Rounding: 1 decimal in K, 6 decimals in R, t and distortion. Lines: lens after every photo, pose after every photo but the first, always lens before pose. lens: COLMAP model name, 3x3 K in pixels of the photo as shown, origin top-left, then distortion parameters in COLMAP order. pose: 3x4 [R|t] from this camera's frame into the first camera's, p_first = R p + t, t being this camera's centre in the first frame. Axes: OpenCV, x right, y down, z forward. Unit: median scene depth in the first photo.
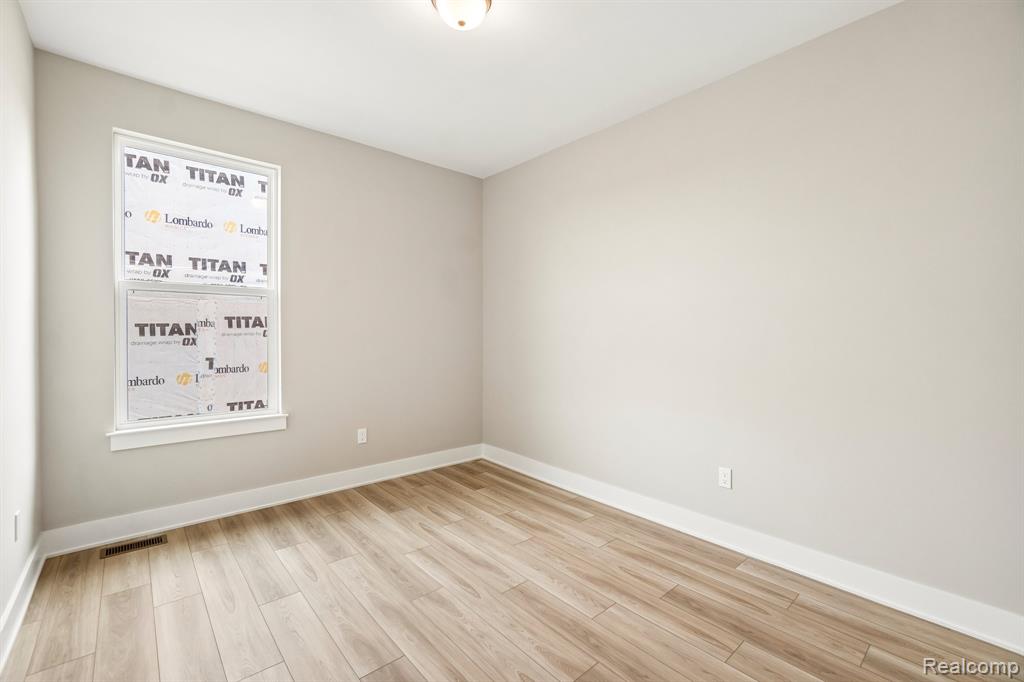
lens RADIAL K [[439.7, 0, 503.9], [0, 439.7, 340.2], [0, 0, 1]] dist [-0.009564, 0.004286]
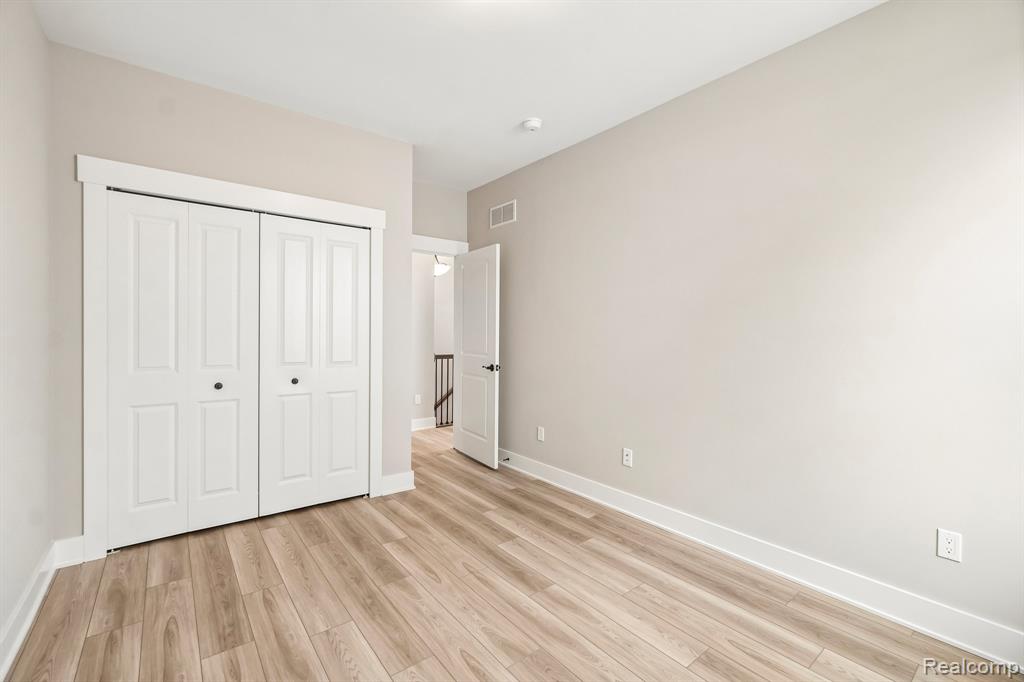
lens RADIAL K [[439.7, 0, 513.6], [0, 439.7, 343.1], [0, 0, 1]] dist [-0.009564, 0.004286]
pose [[-0.999535, -0.013853, 0.027171, -0.126438], [-0.012901, 0.999308, 0.034874, -0.024322], [-0.027635, 0.034507, -0.999022, 1.343512]]
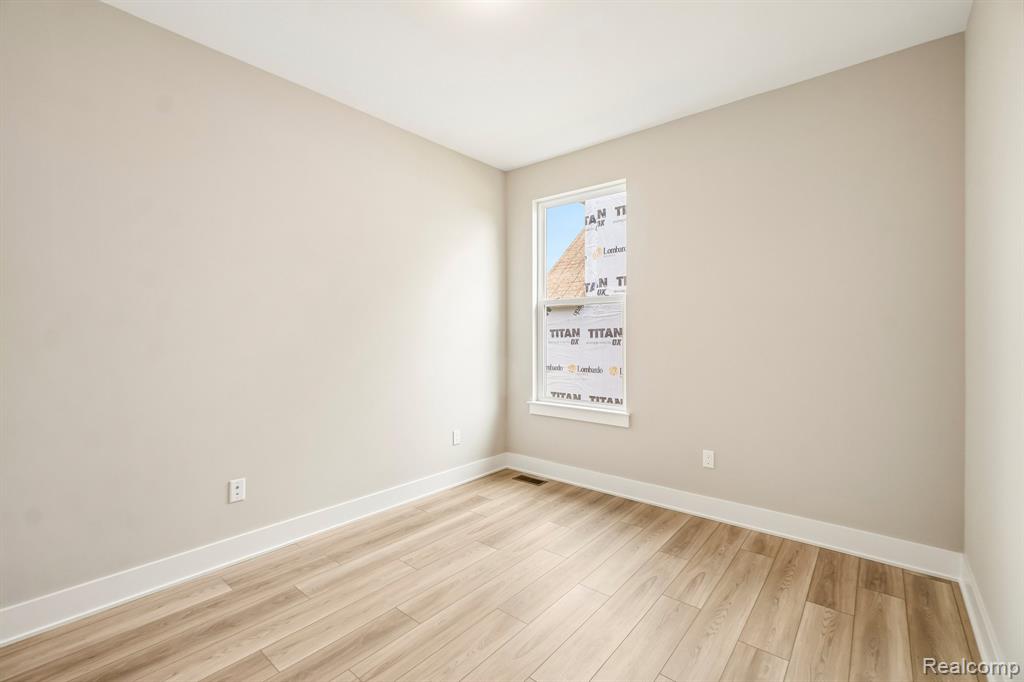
lens RADIAL K [[439.7, 0, 514.2], [0, 439.7, 340.3], [0, 0, 1]] dist [-0.009564, 0.004286]
pose [[0.174932, 0.010924, -0.984520, 0.552160], [-0.014622, 0.999857, 0.008496, -0.011981], [0.984472, 0.012910, 0.175066, 0.625204]]
